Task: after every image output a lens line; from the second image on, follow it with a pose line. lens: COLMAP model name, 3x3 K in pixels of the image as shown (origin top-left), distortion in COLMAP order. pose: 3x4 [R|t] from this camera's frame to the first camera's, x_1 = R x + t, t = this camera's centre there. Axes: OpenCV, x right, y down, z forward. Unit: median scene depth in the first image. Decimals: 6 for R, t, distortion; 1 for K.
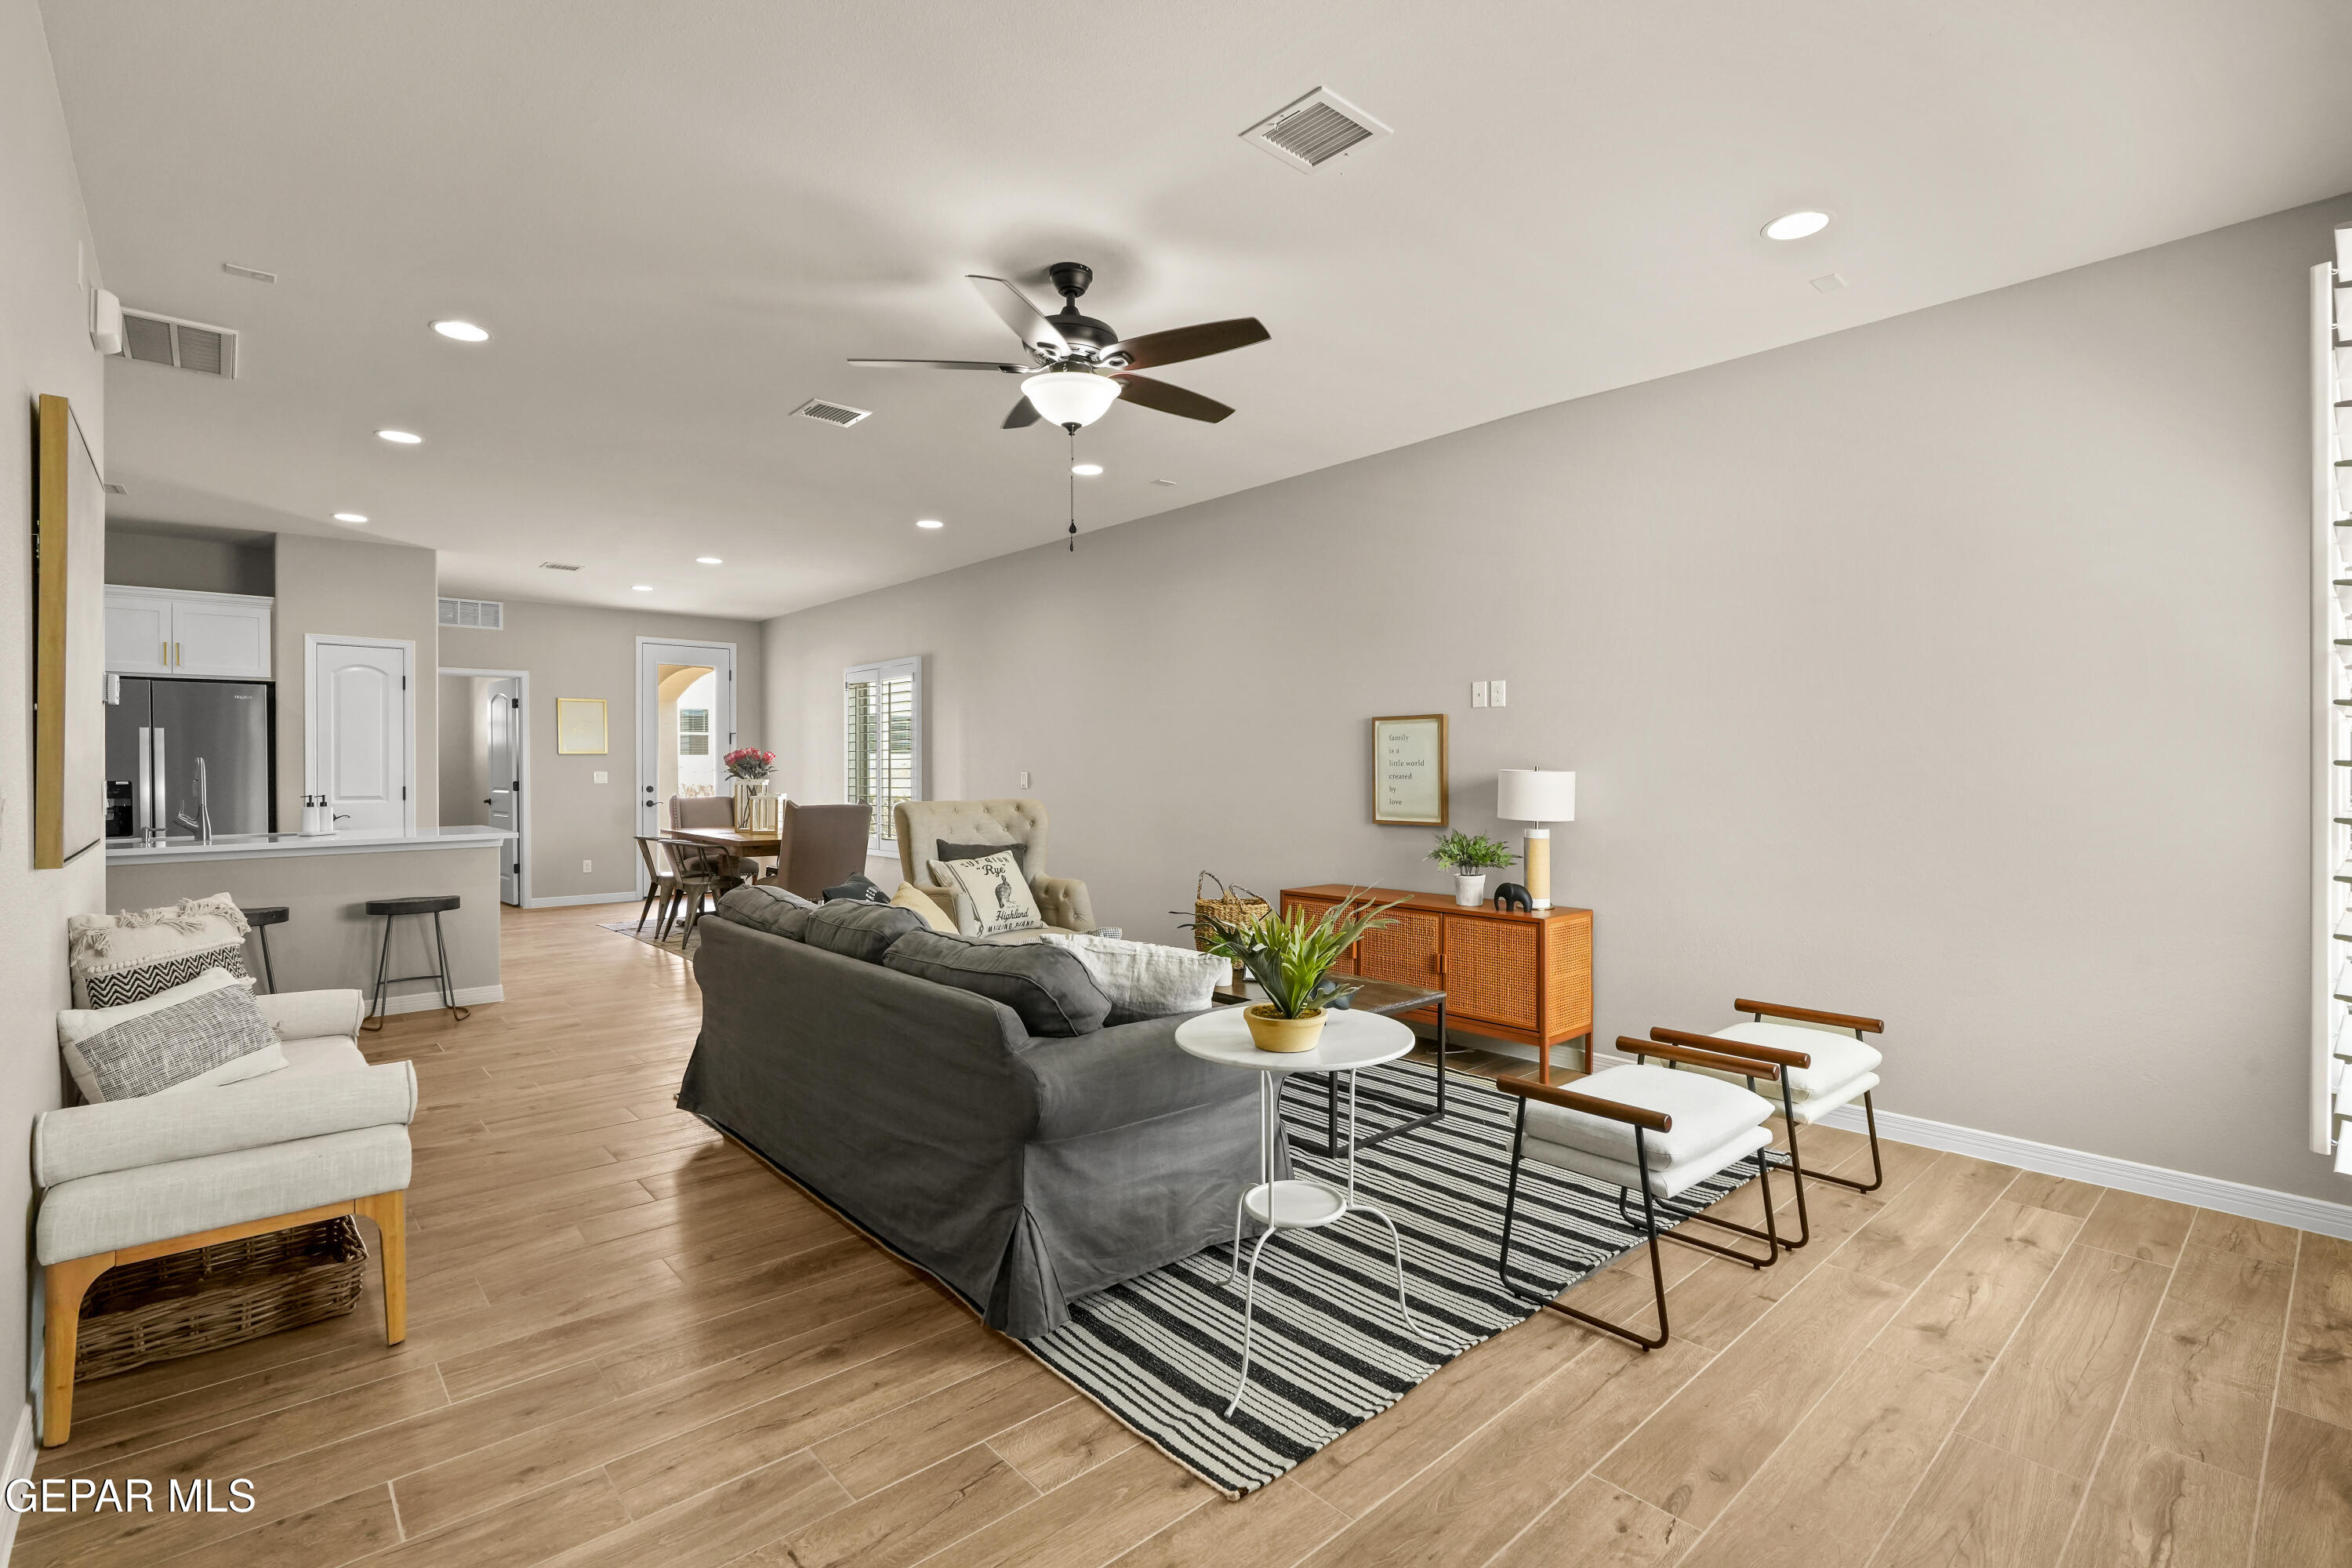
lens RADIAL K [[1082.3, 0, 1186.8], [0, 1082.3, 768.7], [0, 0, 1]] dist [-0.003854, 0.001248]
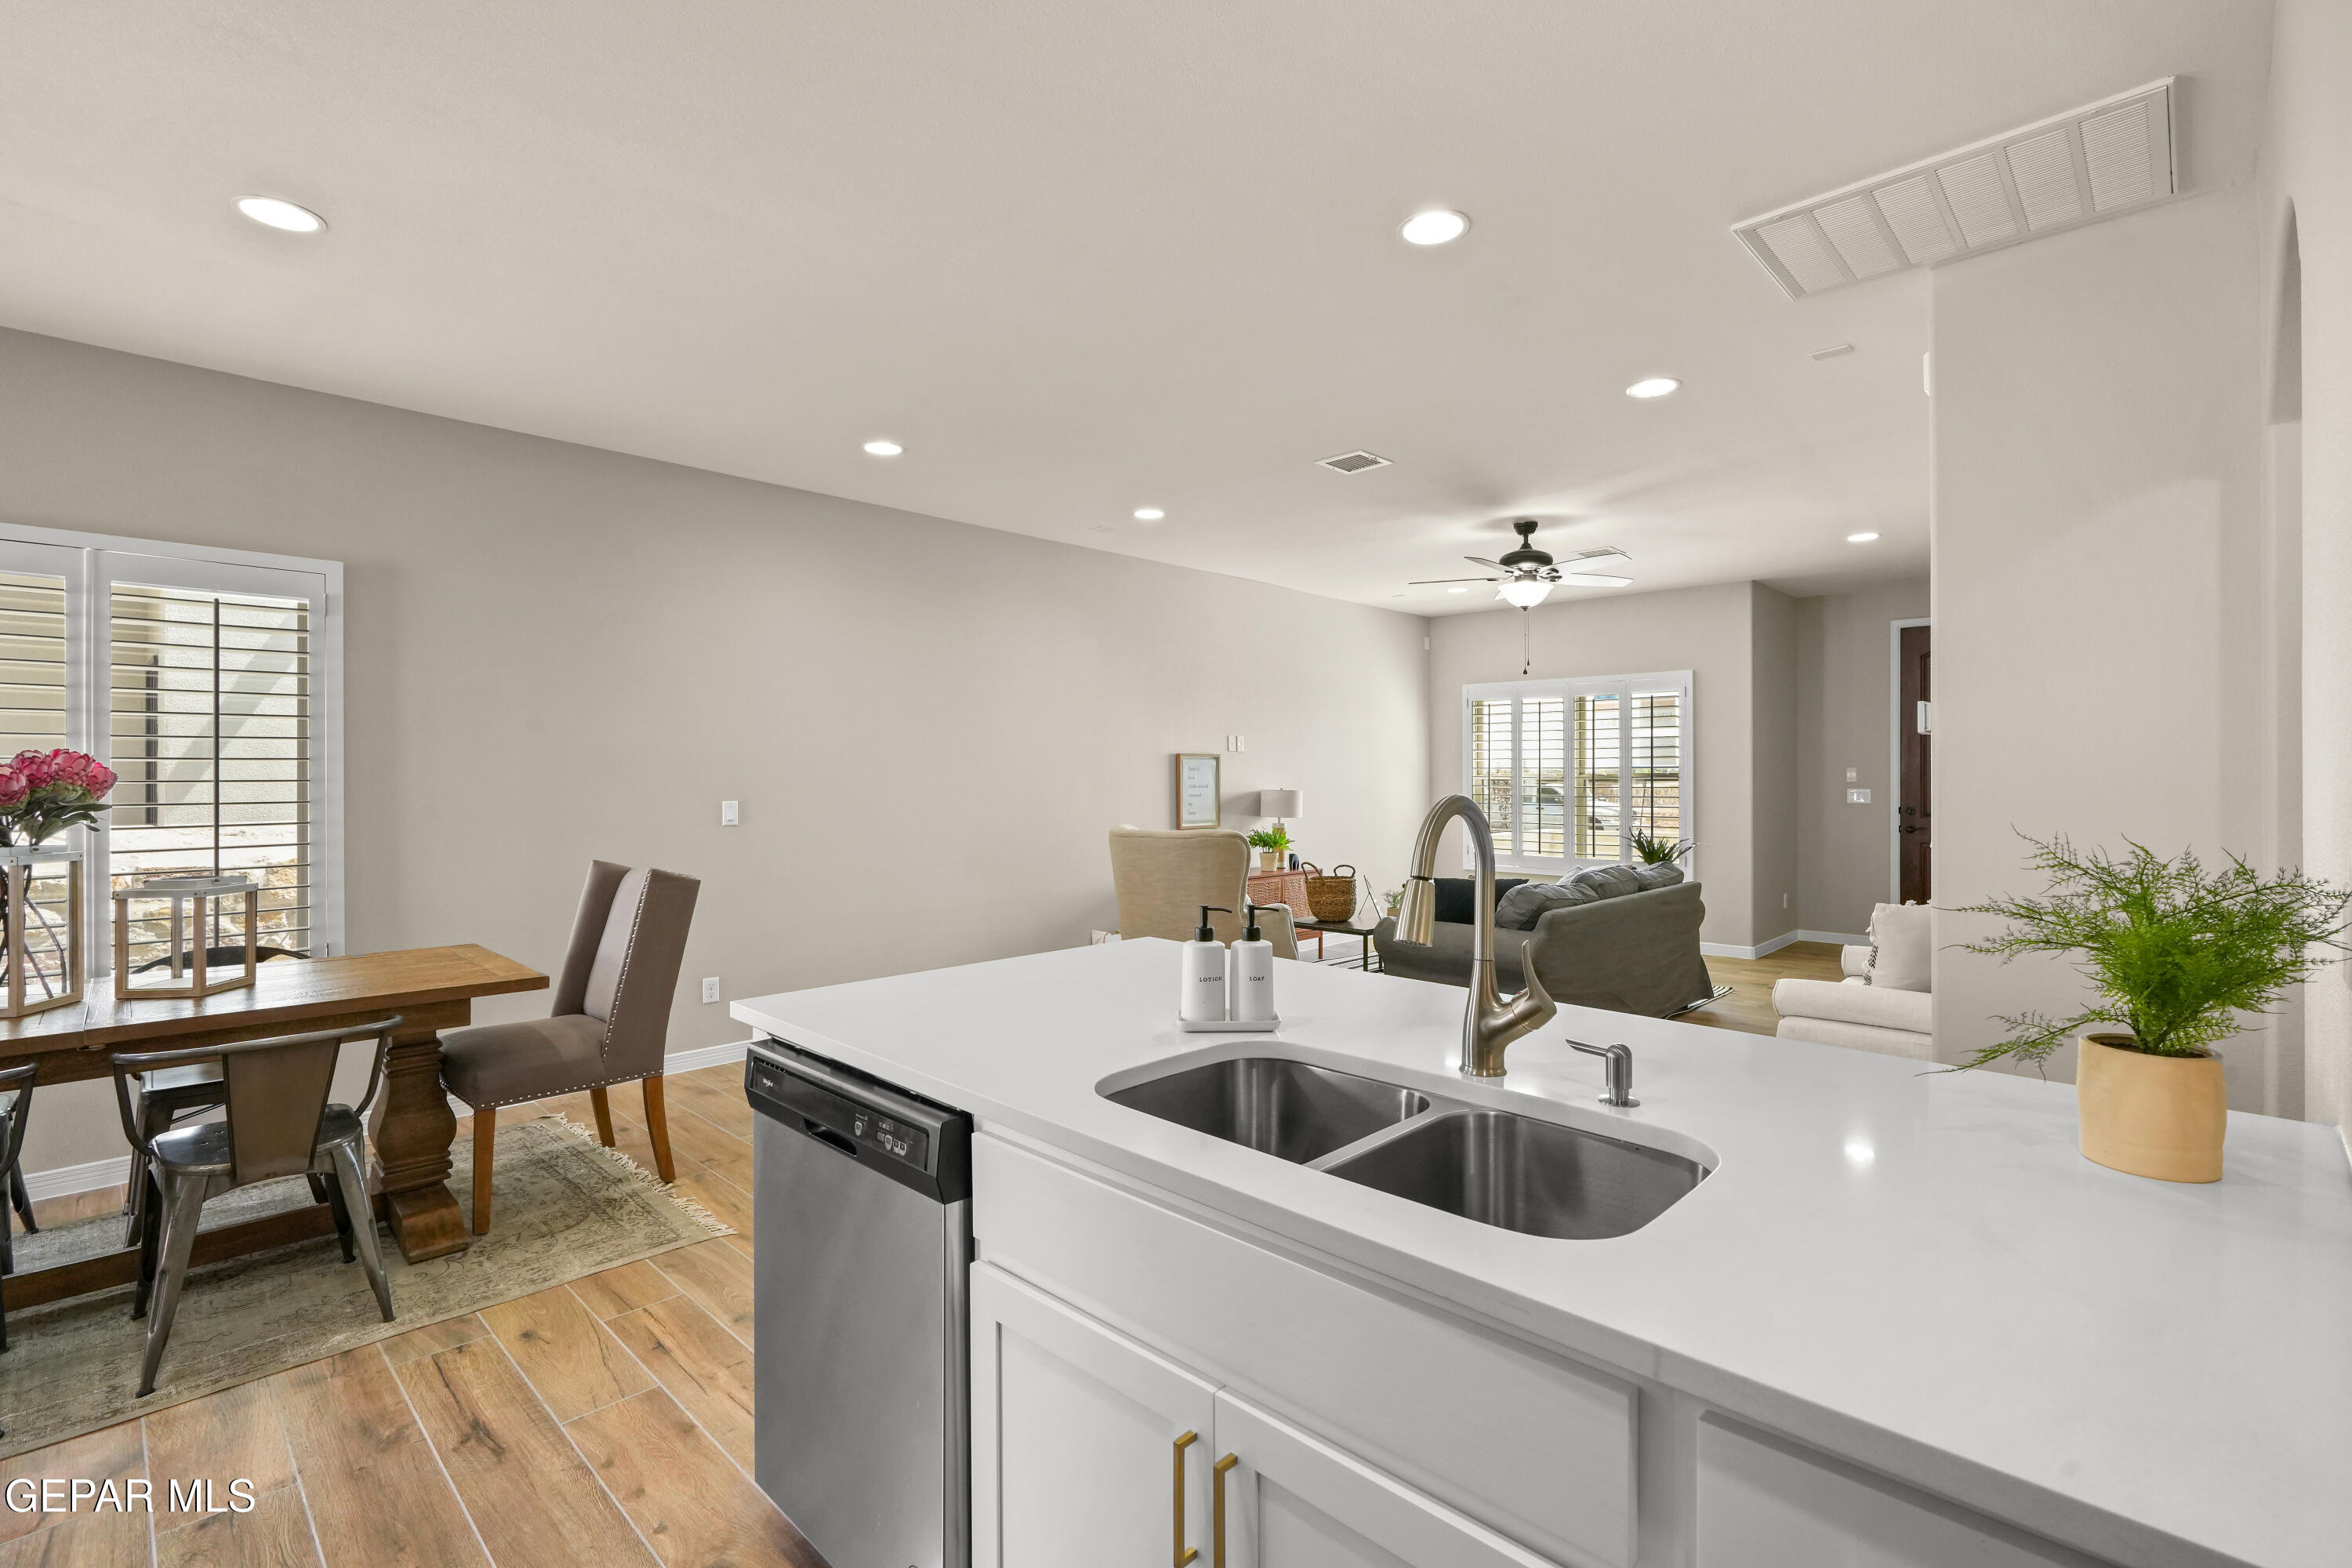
lens RADIAL K [[1059.5, 0, 1181.2], [0, 1059.5, 775.8], [0, 0, 1]] dist [-0.007170, 0.004274]
pose [[-0.071008, 0.003305, 0.997470, -0.947306], [0.003237, 0.999990, -0.003083, -0.011709], [-0.997471, 0.003010, -0.071018, 0.870469]]
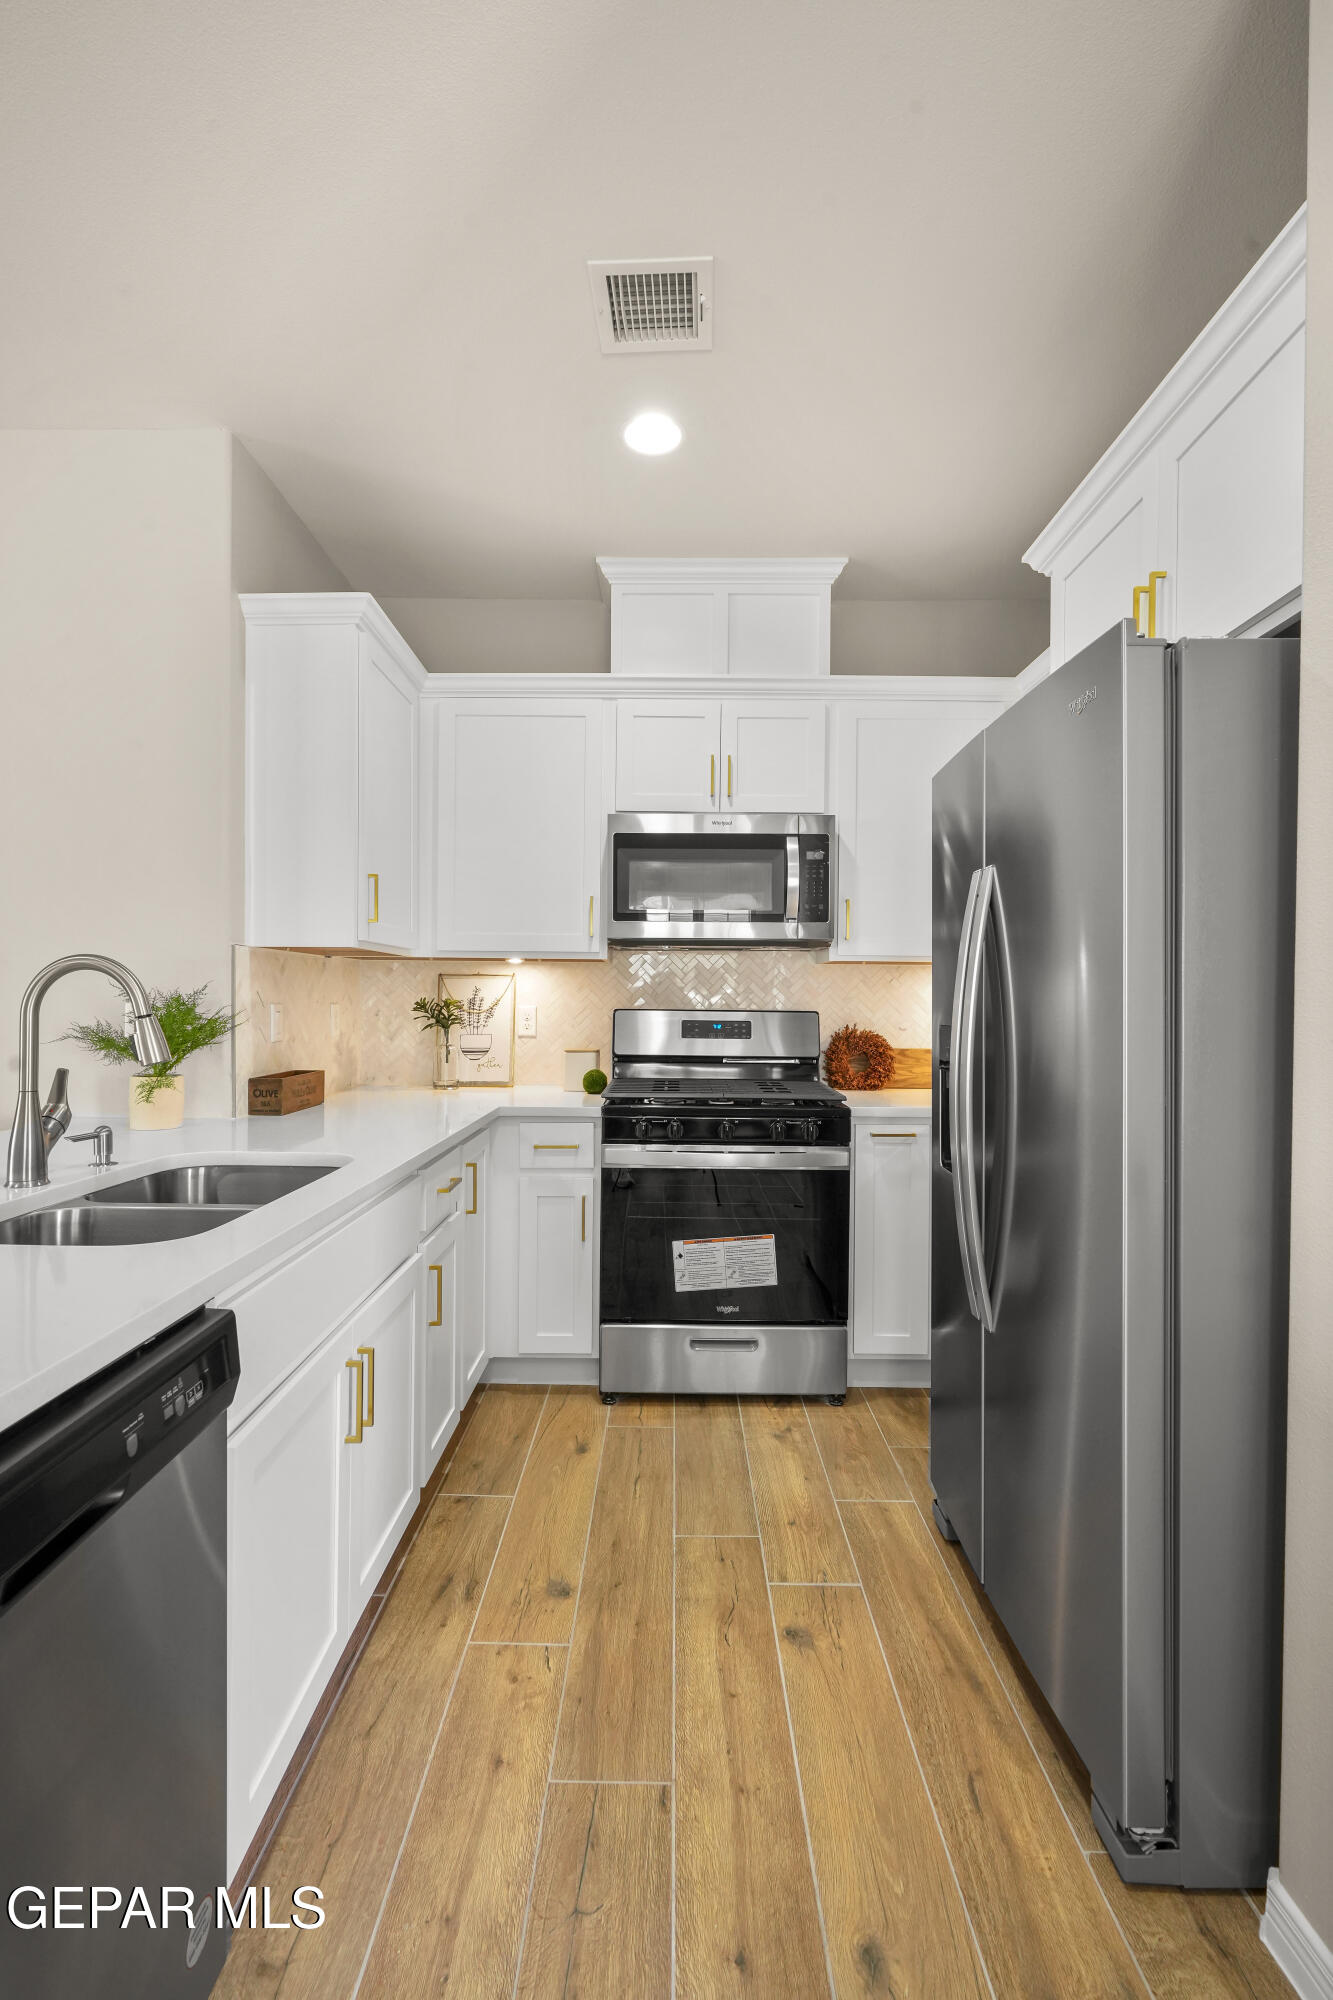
lens RADIAL K [[901.0, 0, 658.1], [0, 901.0, 1007.3], [0, 0, 1]] dist [-0.007170, 0.004274]
pose [[-0.678759, 0.004908, -0.734344, -0.658441], [-0.007466, 0.999880, 0.013584, 0.001534], [0.734323, 0.014703, -0.678641, 1.070373]]
